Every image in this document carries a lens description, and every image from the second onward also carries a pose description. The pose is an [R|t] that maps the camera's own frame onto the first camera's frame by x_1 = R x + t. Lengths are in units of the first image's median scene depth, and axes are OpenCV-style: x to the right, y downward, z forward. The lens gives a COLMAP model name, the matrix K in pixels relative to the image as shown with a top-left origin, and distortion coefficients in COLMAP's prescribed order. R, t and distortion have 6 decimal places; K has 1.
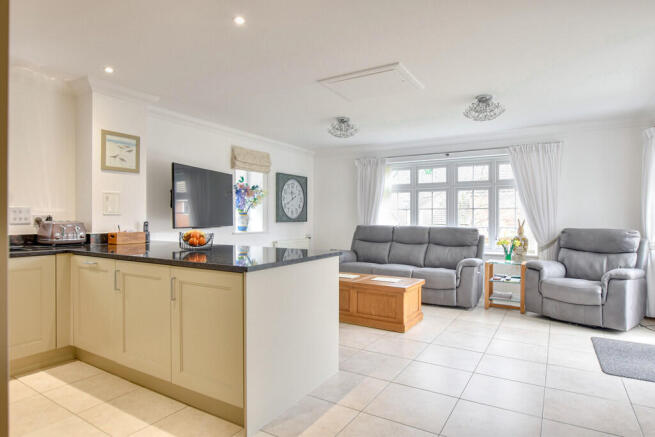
lens RADIAL K [[373.7, 0, 326.9], [0, 373.7, 217.7], [0, 0, 1]] dist [-0.016156, 0.000002]
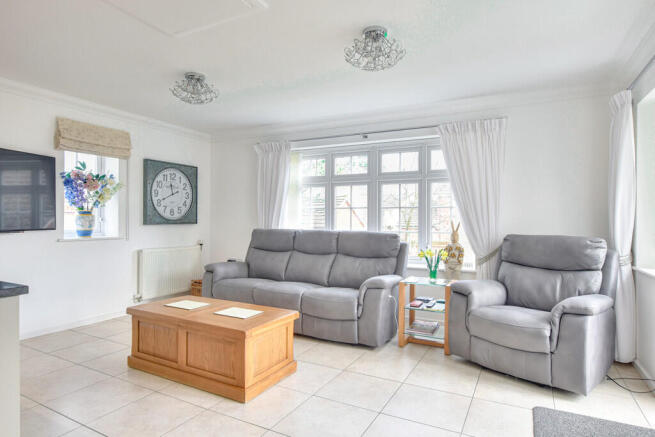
lens RADIAL K [[373.7, 0, 329.3], [0, 373.7, 219.0], [0, 0, 1]] dist [-0.016156, 0.000002]
pose [[0.997978, 0.003668, 0.063451, 0.243172], [-0.003598, 0.999993, -0.001217, 0.000523], [-0.063455, 0.000986, 0.997984, 0.290185]]
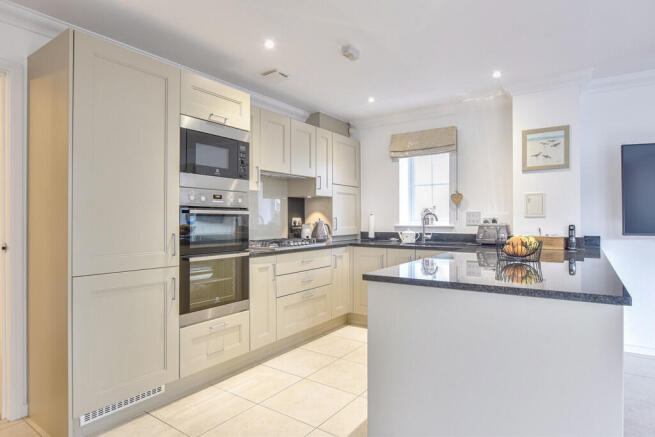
lens RADIAL K [[373.7, 0, 327.7], [0, 373.7, 217.3], [0, 0, 1]] dist [-0.016156, 0.000002]
pose [[-0.051230, -0.003255, -0.998682, 0.291162], [0.002217, 0.999992, -0.003373, -0.004023], [0.998684, -0.002387, -0.051222, 0.384807]]
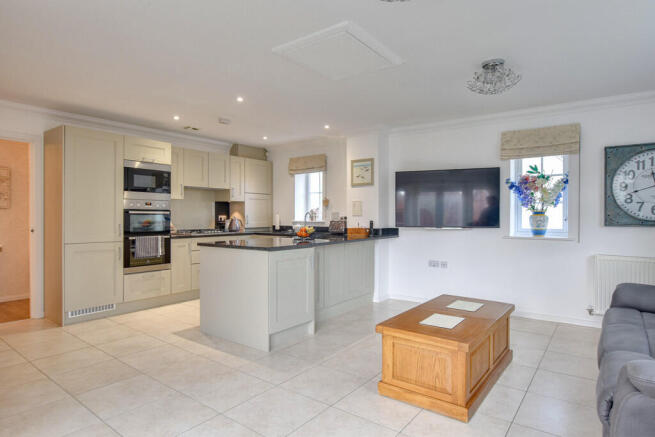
lens RADIAL K [[373.7, 0, 328.5], [0, 373.7, 218.2], [0, 0, 1]] dist [-0.016156, 0.000002]
pose [[-0.093003, 0.005865, -0.995649, 0.677577], [-0.001254, 0.999981, 0.006008, -0.005311], [0.995665, 0.001807, -0.092994, 0.756075]]
